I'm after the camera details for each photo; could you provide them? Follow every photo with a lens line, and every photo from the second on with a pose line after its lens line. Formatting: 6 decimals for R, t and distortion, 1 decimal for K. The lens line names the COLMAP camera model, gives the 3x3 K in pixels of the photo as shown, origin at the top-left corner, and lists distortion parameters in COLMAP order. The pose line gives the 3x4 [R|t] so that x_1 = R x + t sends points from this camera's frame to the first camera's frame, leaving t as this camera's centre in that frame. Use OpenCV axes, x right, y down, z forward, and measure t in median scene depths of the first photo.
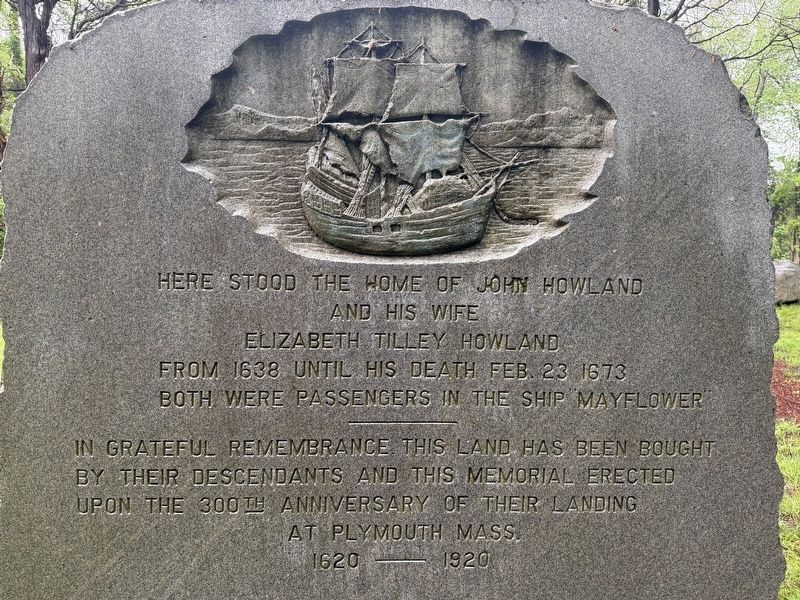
lens RADIAL K [[560.7, 0, 400.2], [0, 560.7, 301.0], [0, 0, 1]] dist [0.022773, -0.007253]
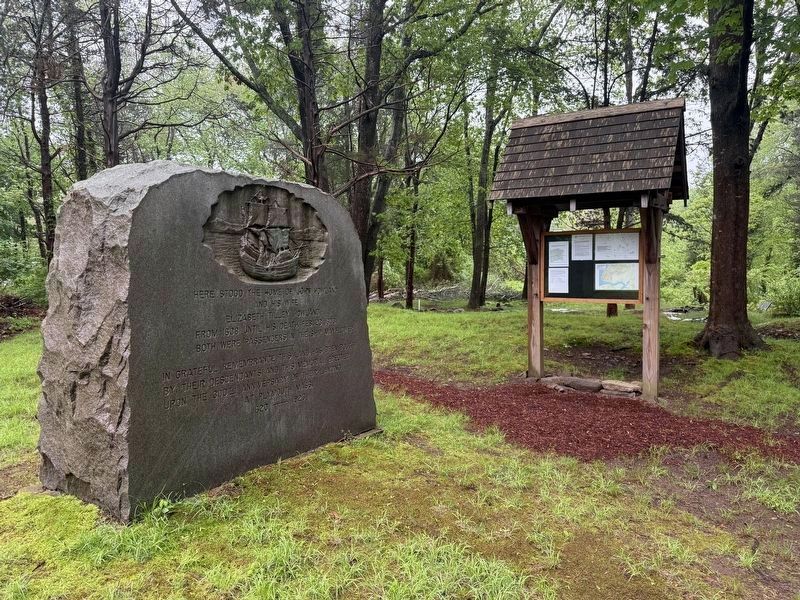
lens RADIAL K [[560.7, 0, 399.6], [0, 560.7, 297.5], [0, 0, 1]] dist [0.022773, -0.007253]
pose [[0.570324, -0.045187, 0.820176, -1.764100], [0.085055, 0.996367, -0.004250, 0.052675], [-0.817005, 0.072184, 0.572095, -0.909121]]
